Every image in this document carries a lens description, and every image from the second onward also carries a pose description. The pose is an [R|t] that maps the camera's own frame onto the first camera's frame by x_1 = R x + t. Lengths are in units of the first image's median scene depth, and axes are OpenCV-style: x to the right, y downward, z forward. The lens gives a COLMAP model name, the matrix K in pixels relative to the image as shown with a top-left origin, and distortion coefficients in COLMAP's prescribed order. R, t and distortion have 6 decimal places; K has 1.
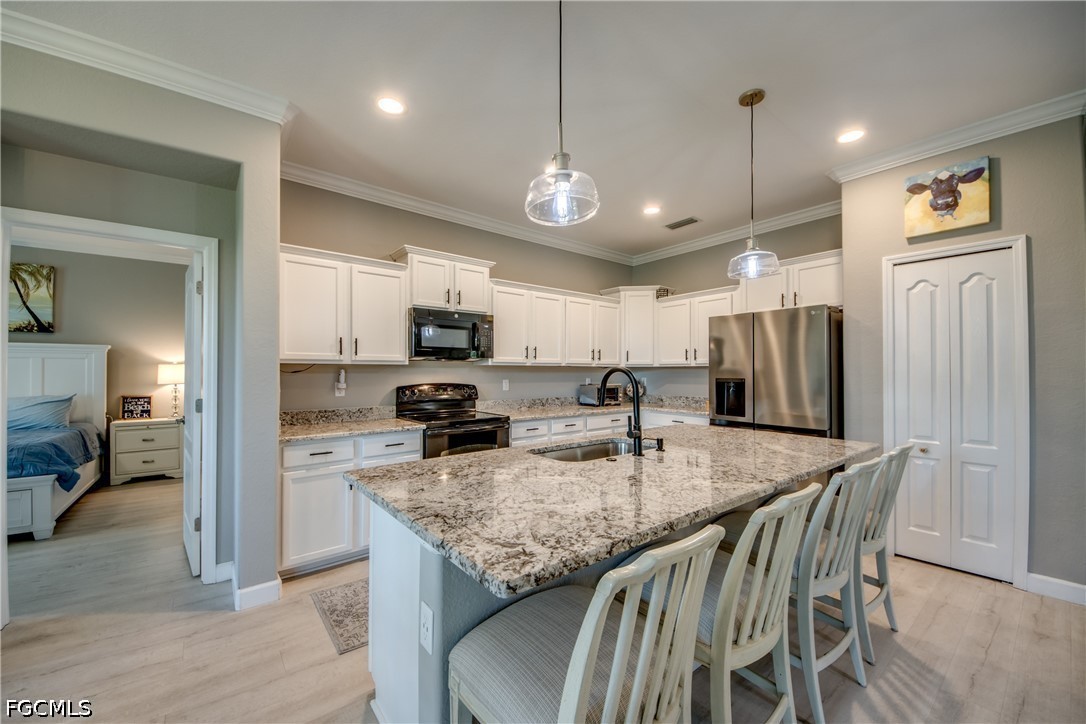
lens RADIAL K [[417.1, 0, 539.2], [0, 417.1, 361.9], [0, 0, 1]] dist [0.021909, -0.014871]
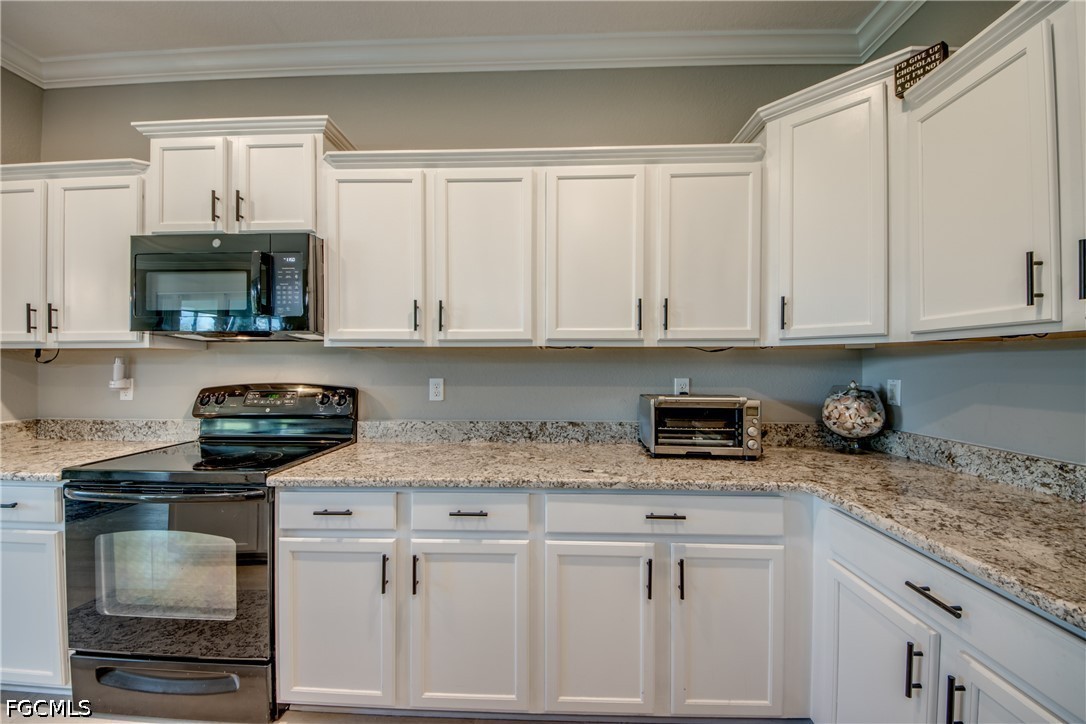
lens RADIAL K [[417.1, 0, 538.2], [0, 417.1, 365.5], [0, 0, 1]] dist [0.021909, -0.014871]
pose [[0.755526, -0.000008, -0.655119, 0.301866], [0.015336, 0.999726, 0.017675, 0.019855], [0.654939, -0.023400, 0.755319, 0.668968]]
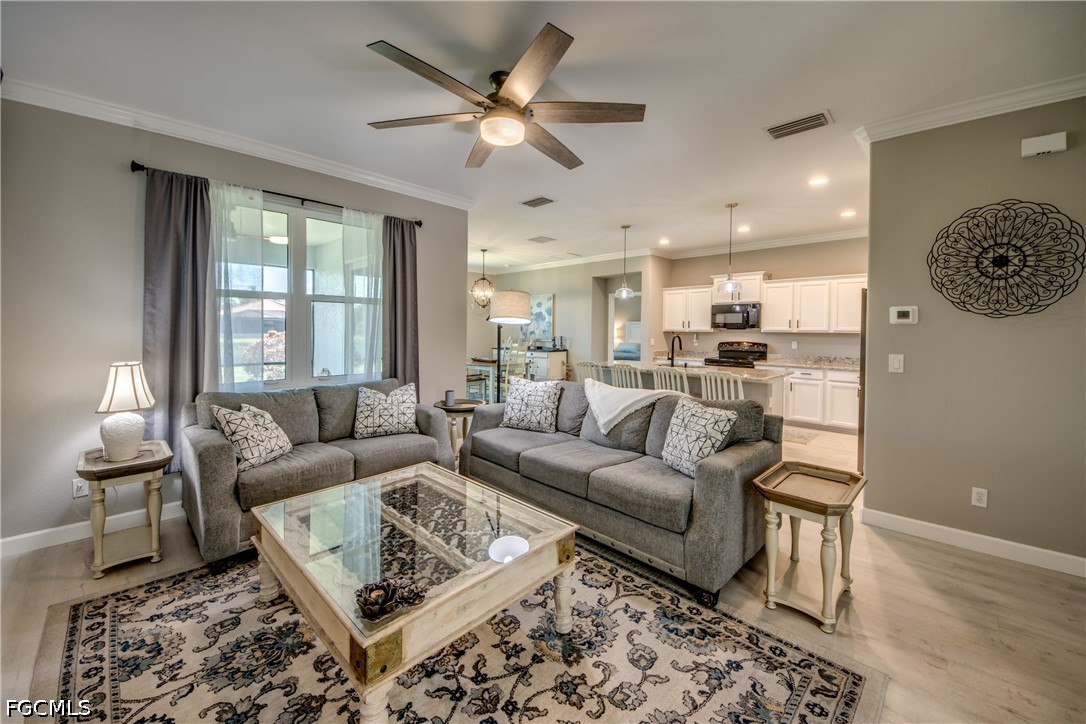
lens RADIAL K [[417.1, 0, 545.6], [0, 417.1, 336.6], [0, 0, 1]] dist [0.021909, -0.014871]
pose [[0.135959, 0.020863, -0.990495, 1.226234], [0.016389, 0.999594, 0.023304, -0.023872], [0.990579, -0.019402, 0.135562, -0.097817]]
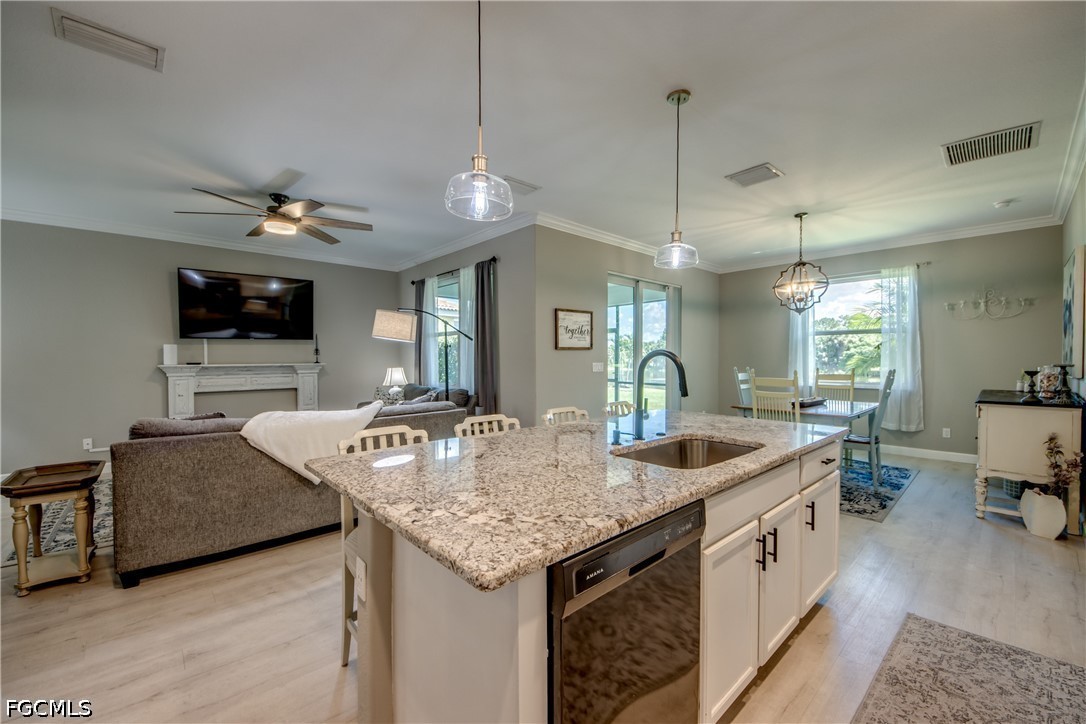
lens RADIAL K [[417.1, 0, 527.0], [0, 417.1, 365.8], [0, 0, 1]] dist [0.021909, -0.014871]
pose [[-0.998803, 0.003403, -0.048793, 0.242617], [0.003637, 0.999982, -0.004723, 0.021579], [0.048776, -0.004895, -0.998798, 0.831660]]
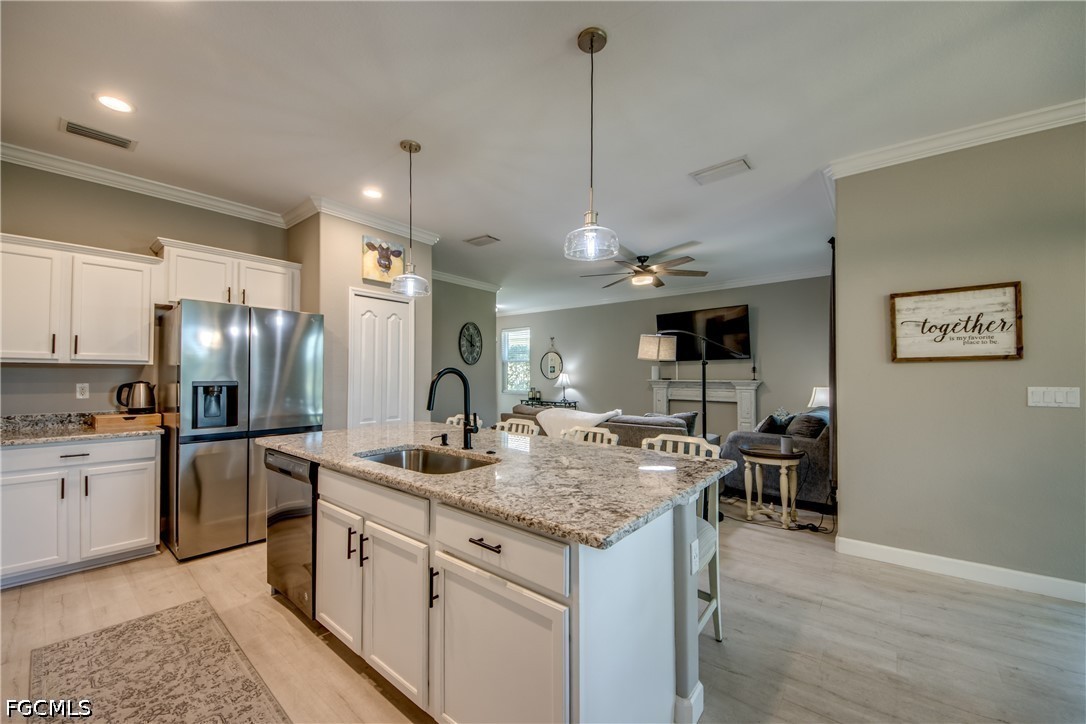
lens RADIAL K [[417.1, 0, 538.2], [0, 417.1, 372.1], [0, 0, 1]] dist [0.021909, -0.014871]
pose [[-0.209601, 0.008137, 0.977753, -0.375296], [-0.026320, 0.999556, -0.013961, 0.013351], [-0.977433, -0.028661, -0.209293, 0.446223]]
